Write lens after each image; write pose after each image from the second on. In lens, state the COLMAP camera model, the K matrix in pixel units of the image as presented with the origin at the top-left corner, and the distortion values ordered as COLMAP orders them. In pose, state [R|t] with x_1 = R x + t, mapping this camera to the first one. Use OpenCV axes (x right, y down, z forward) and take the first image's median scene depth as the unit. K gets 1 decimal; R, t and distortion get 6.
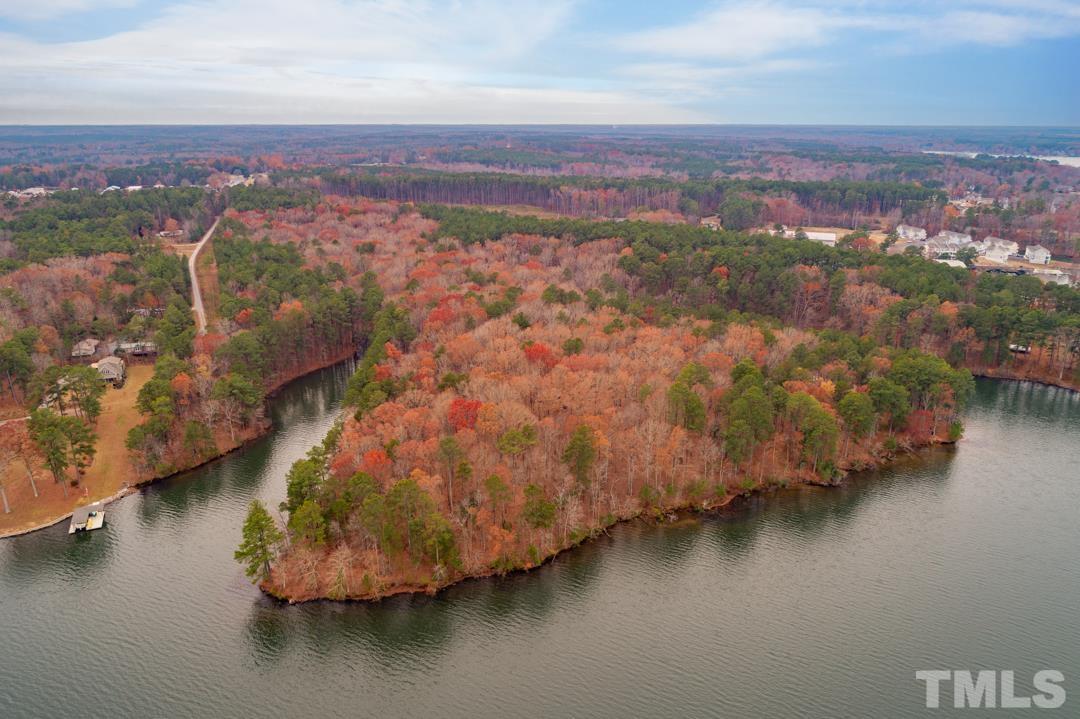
lens RADIAL K [[723.6, 0, 544.2], [0, 723.6, 363.0], [0, 0, 1]] dist [-0.007705, 0.009632]
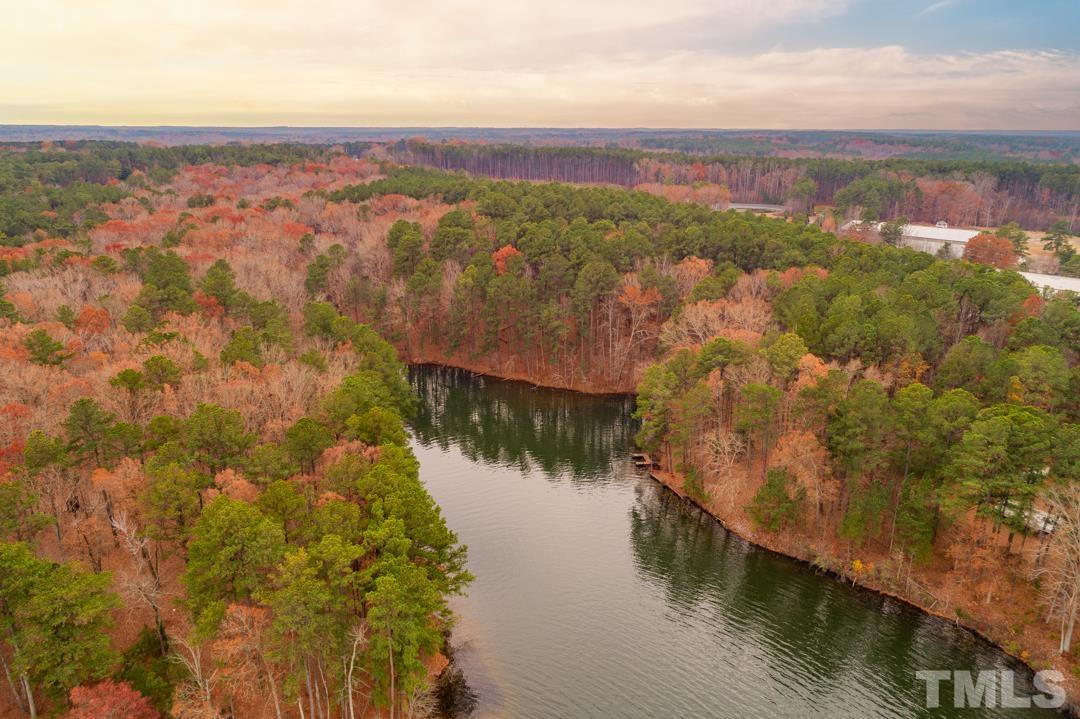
lens RADIAL K [[723.6, 0, 538.3], [0, 723.6, 366.3], [0, 0, 1]] dist [-0.007705, 0.009632]
pose [[0.908186, 0.133521, -0.396700, 0.489766], [-0.134780, 0.990564, 0.024843, -0.058617], [0.396274, 0.030905, 0.917612, 0.500322]]
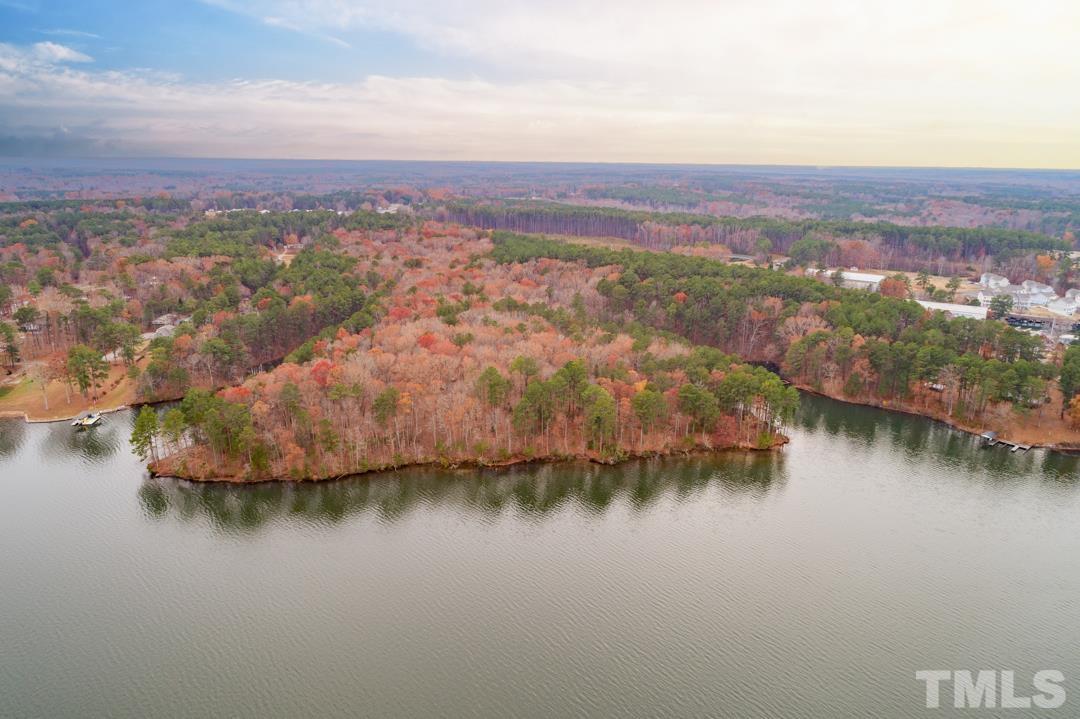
lens RADIAL K [[723.6, 0, 543.0], [0, 723.6, 365.0], [0, 0, 1]] dist [-0.007705, 0.009632]
pose [[0.961837, 0.085398, -0.259955, 0.333482], [-0.097401, 0.994677, -0.033622, 0.032549], [0.255700, 0.057659, 0.965035, -0.105644]]
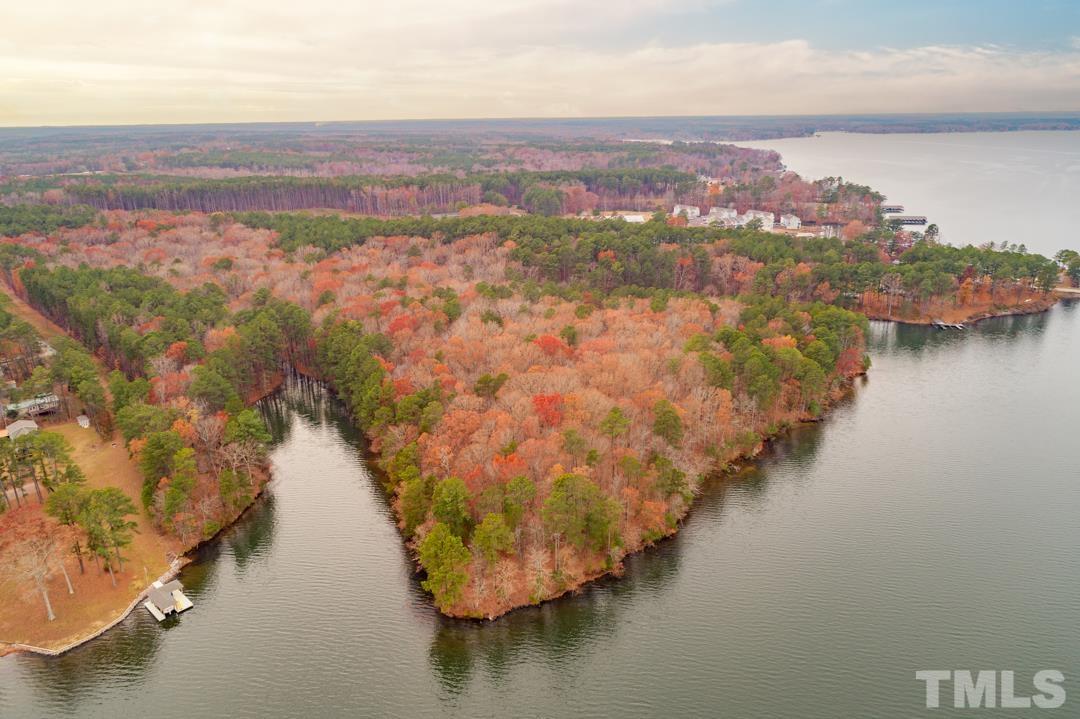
lens RADIAL K [[723.6, 0, 544.2], [0, 723.6, 355.0], [0, 0, 1]] dist [-0.007705, 0.009632]
pose [[0.924035, -0.134451, 0.357885, -0.249915], [0.135969, 0.990490, 0.021047, -0.013830], [-0.357311, 0.029213, 0.933528, 0.022901]]
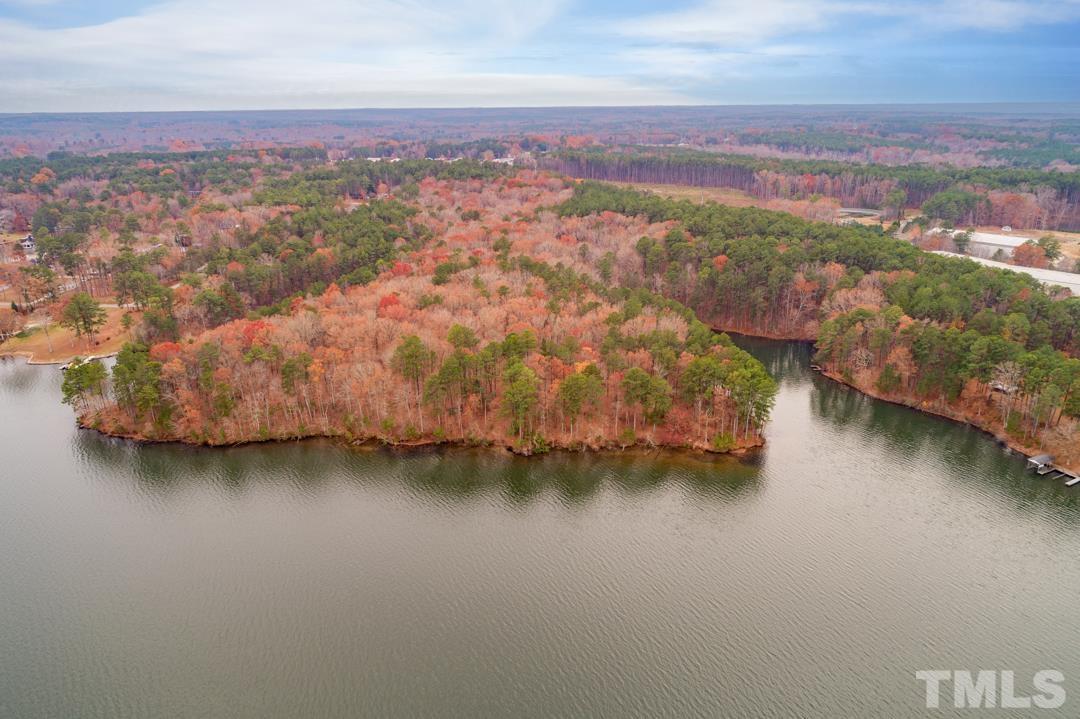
lens RADIAL K [[723.6, 0, 540.6], [0, 723.6, 365.5], [0, 0, 1]] dist [-0.007705, 0.009632]
pose [[0.865836, 0.162049, -0.473358, 0.504714], [-0.149085, 0.986680, 0.065082, -0.016486], [0.477599, 0.014221, 0.878463, 0.052771]]
